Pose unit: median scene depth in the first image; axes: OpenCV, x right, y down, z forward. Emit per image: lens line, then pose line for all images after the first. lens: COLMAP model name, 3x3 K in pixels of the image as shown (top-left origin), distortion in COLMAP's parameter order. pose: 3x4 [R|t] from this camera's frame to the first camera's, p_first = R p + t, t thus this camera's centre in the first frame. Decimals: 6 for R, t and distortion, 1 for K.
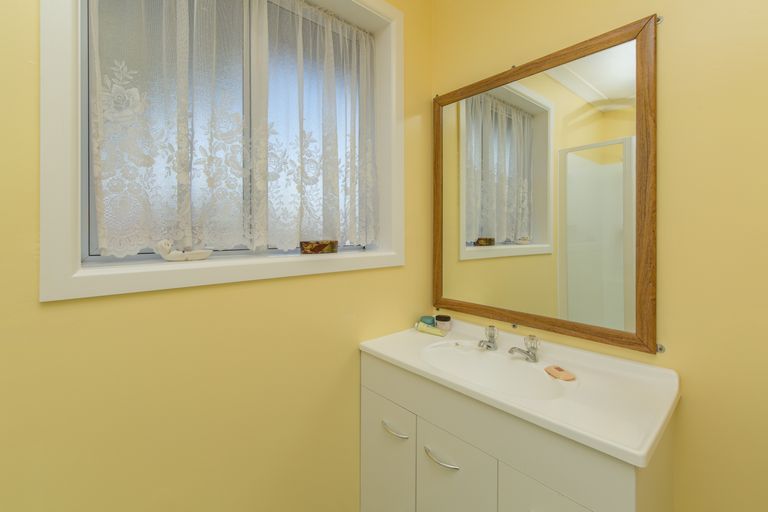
lens RADIAL K [[337.3, 0, 378.4], [0, 337.3, 231.5], [0, 0, 1]] dist [-0.010122, -0.000076]
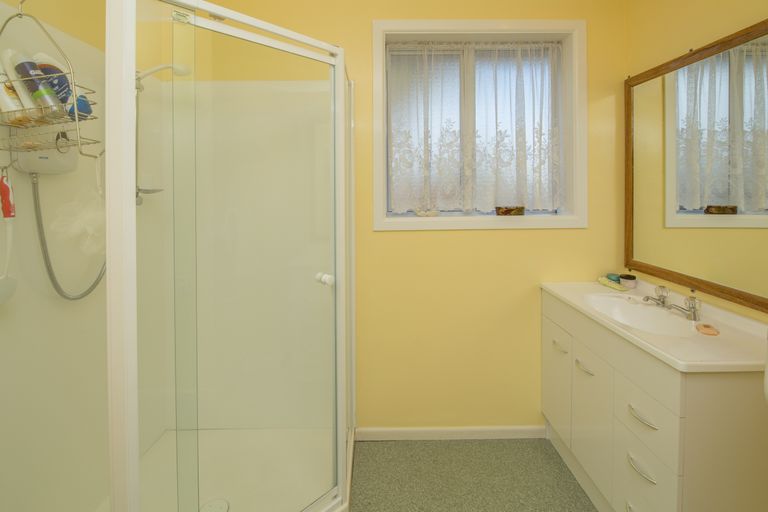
lens RADIAL K [[337.3, 0, 378.4], [0, 337.3, 231.5], [0, 0, 1]] dist [-0.010122, -0.000076]
pose [[0.762507, 0.074436, -0.642684, 0.335976], [0.007111, 0.992335, 0.123369, -0.048705], [0.646941, -0.098640, 0.756133, -0.470639]]
